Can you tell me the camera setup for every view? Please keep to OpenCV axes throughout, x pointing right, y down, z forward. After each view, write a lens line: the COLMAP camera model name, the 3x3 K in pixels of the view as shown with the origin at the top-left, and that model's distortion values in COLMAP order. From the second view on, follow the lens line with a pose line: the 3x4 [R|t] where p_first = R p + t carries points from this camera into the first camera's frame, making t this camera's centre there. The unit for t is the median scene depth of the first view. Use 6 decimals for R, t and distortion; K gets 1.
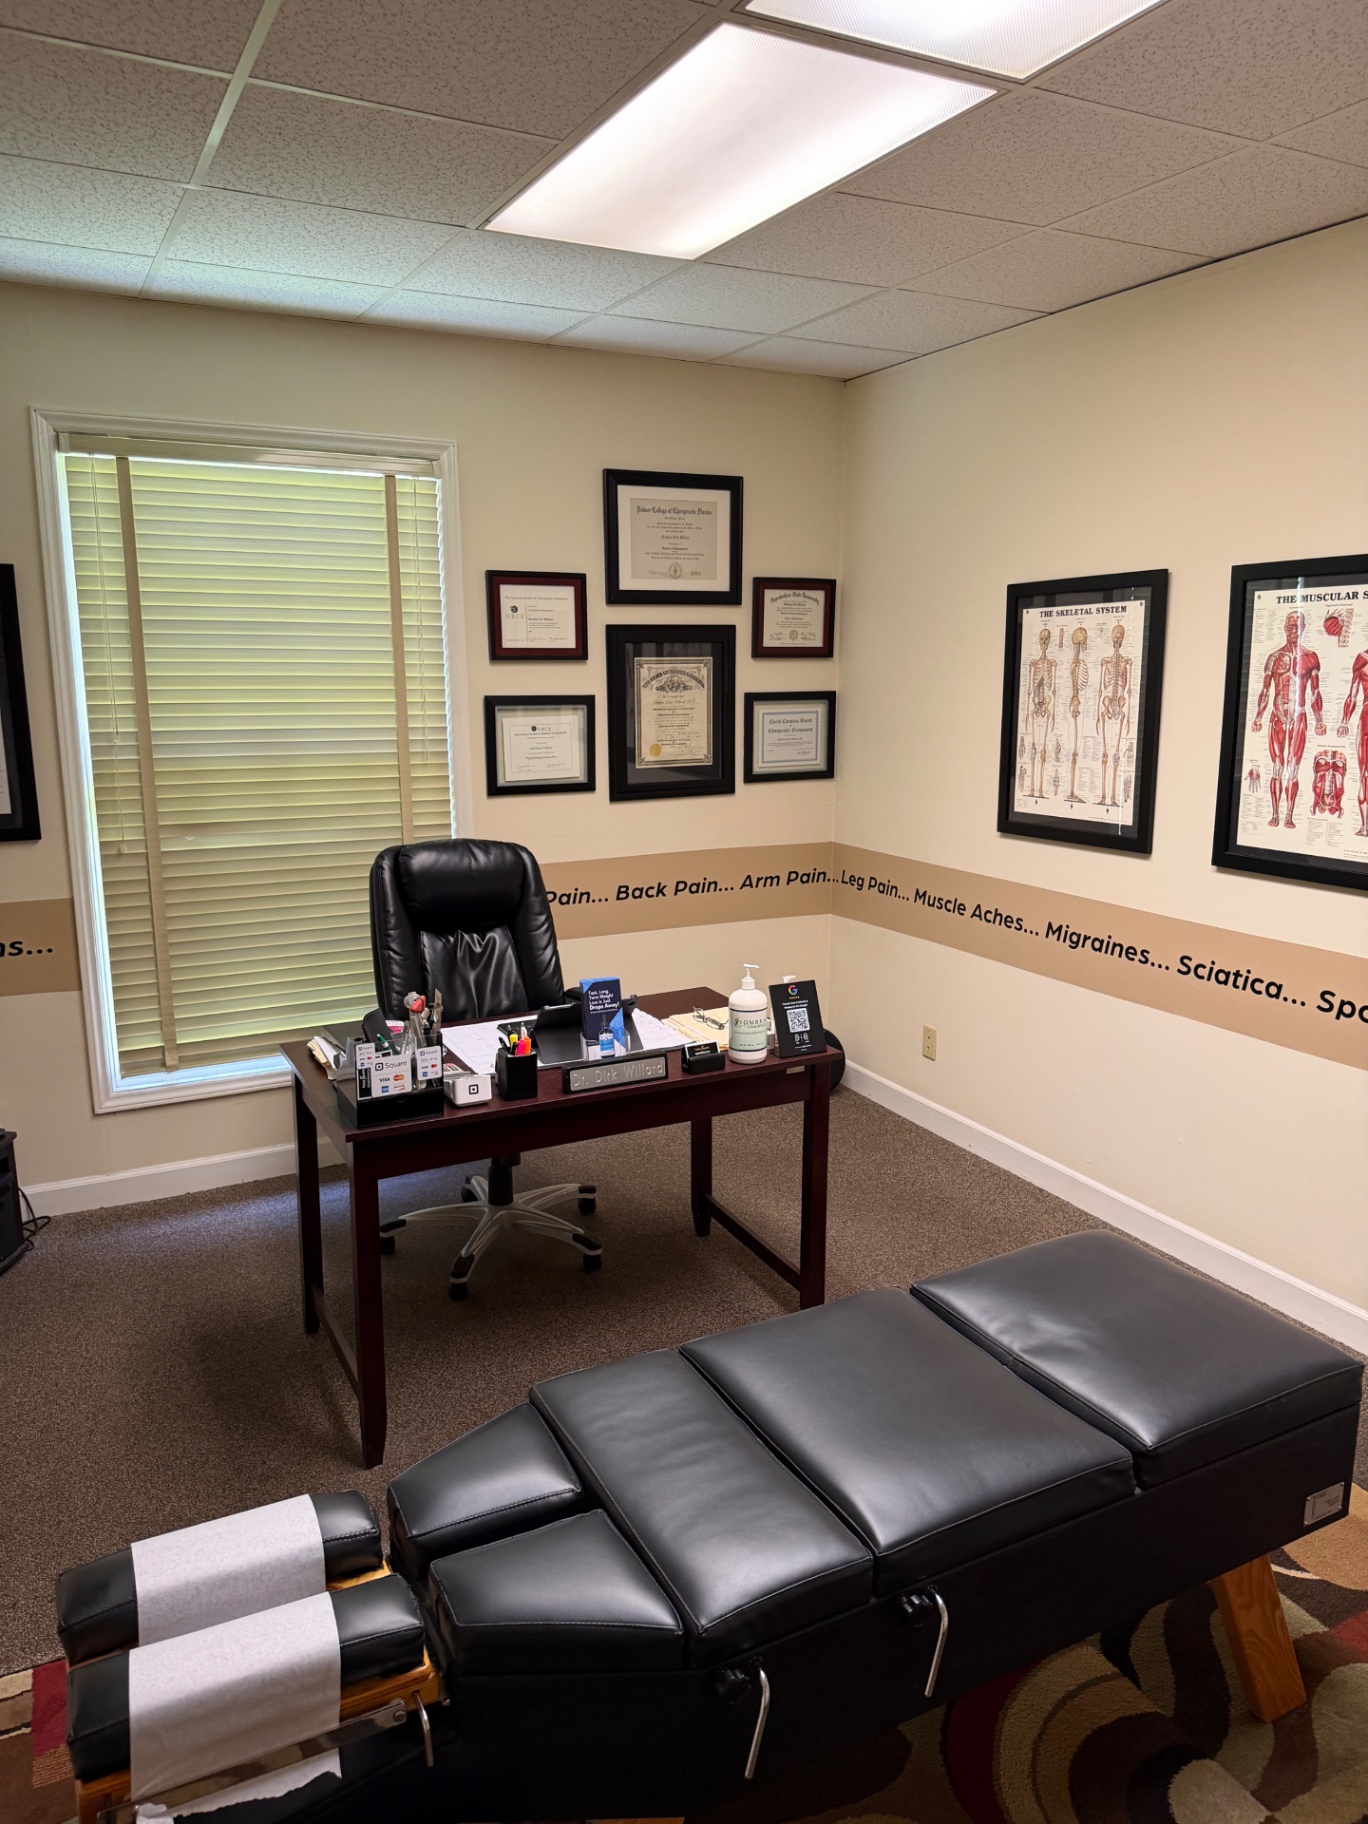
lens RADIAL K [[1295.1, 0, 693.8], [0, 1295.1, 927.1], [0, 0, 1]] dist [0.041759, -0.069321]
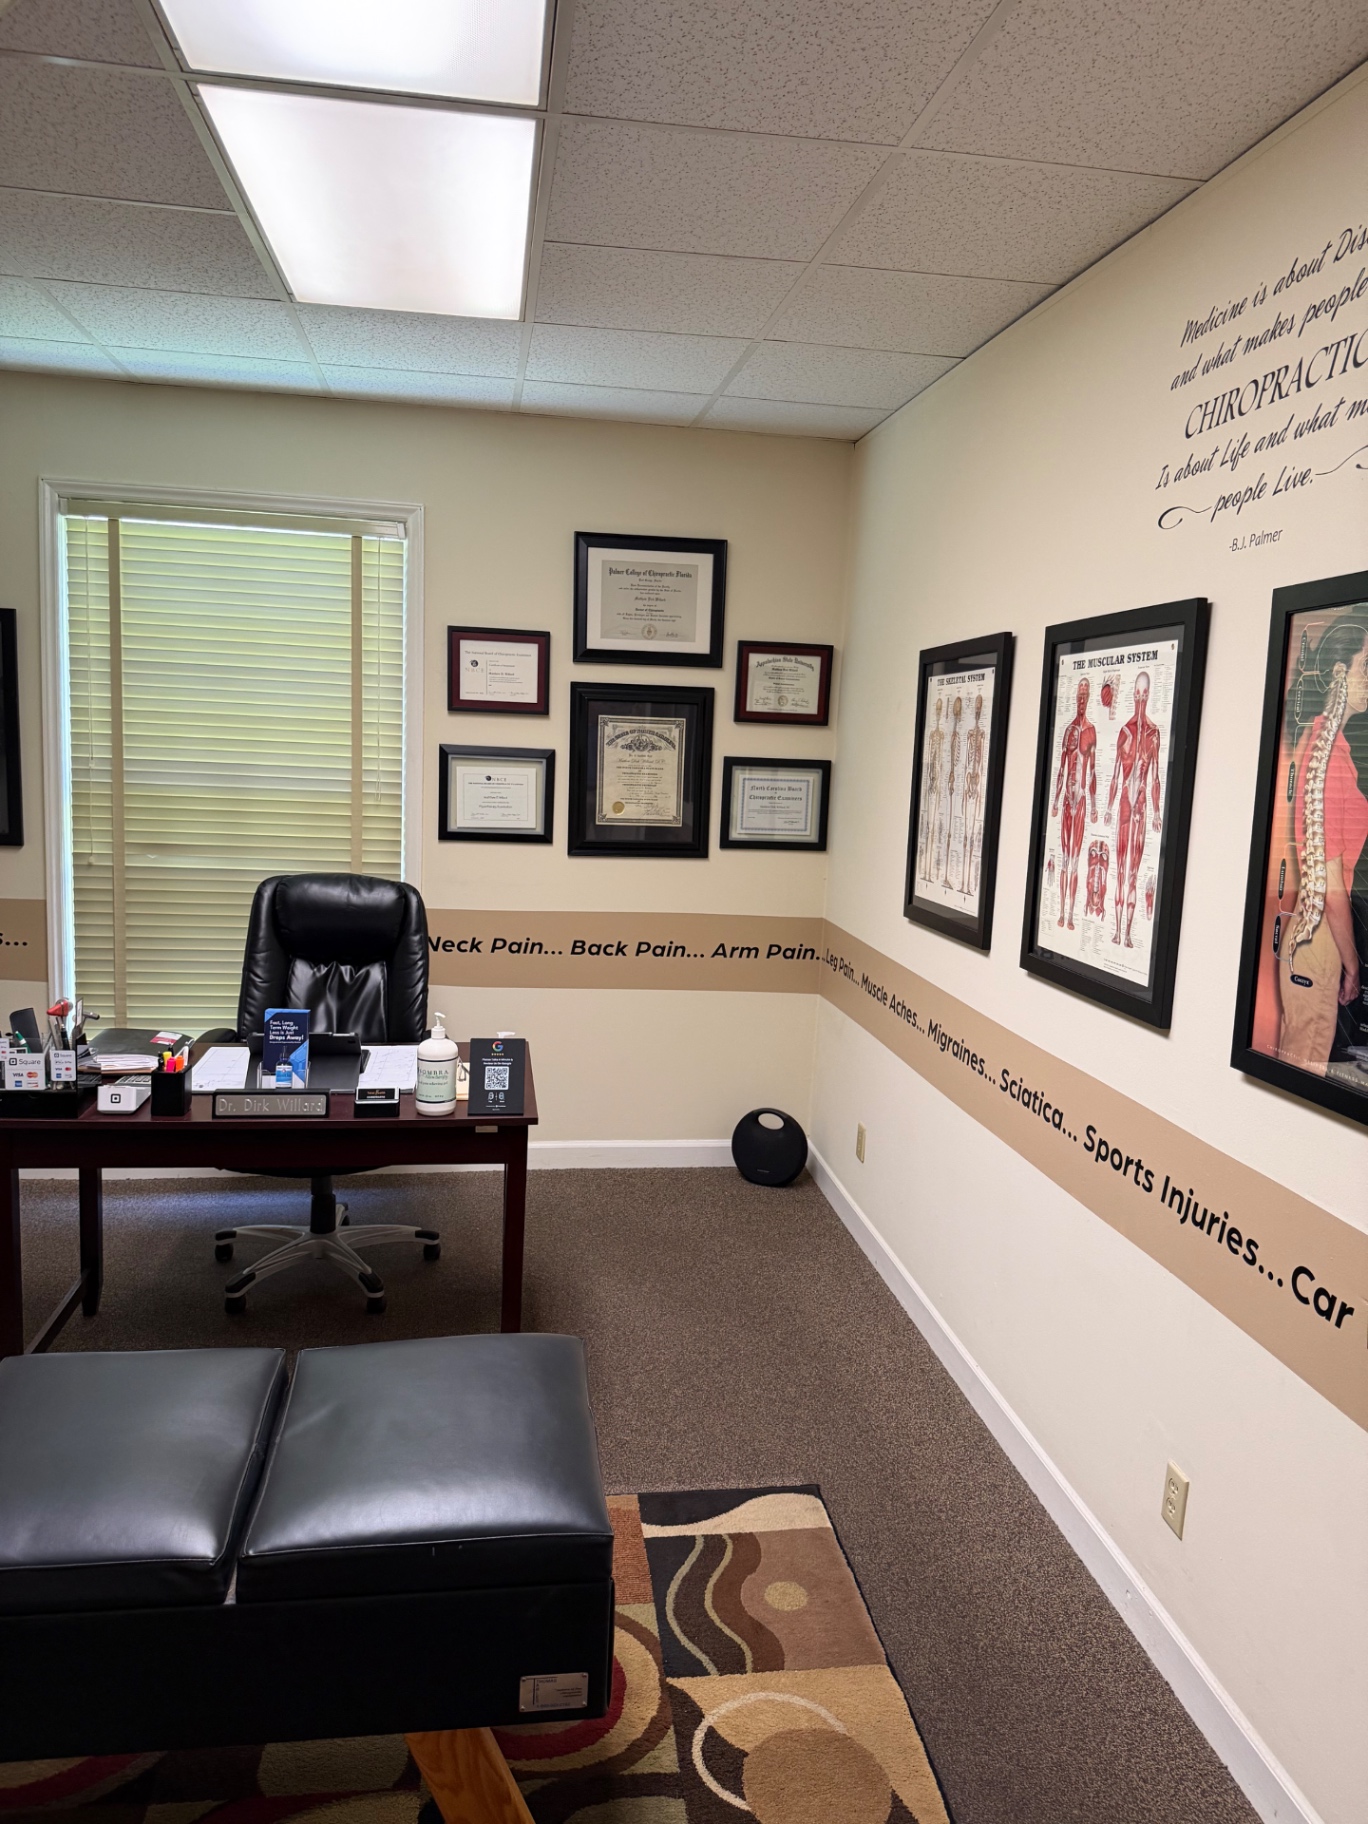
lens RADIAL K [[1295.1, 0, 712.3], [0, 1295.1, 917.6], [0, 0, 1]] dist [0.041759, -0.069321]
pose [[0.946219, 0.088054, -0.311314, 0.427010], [-0.108957, 0.992770, -0.050368, -0.013012], [0.304628, 0.081579, 0.948971, 0.101260]]
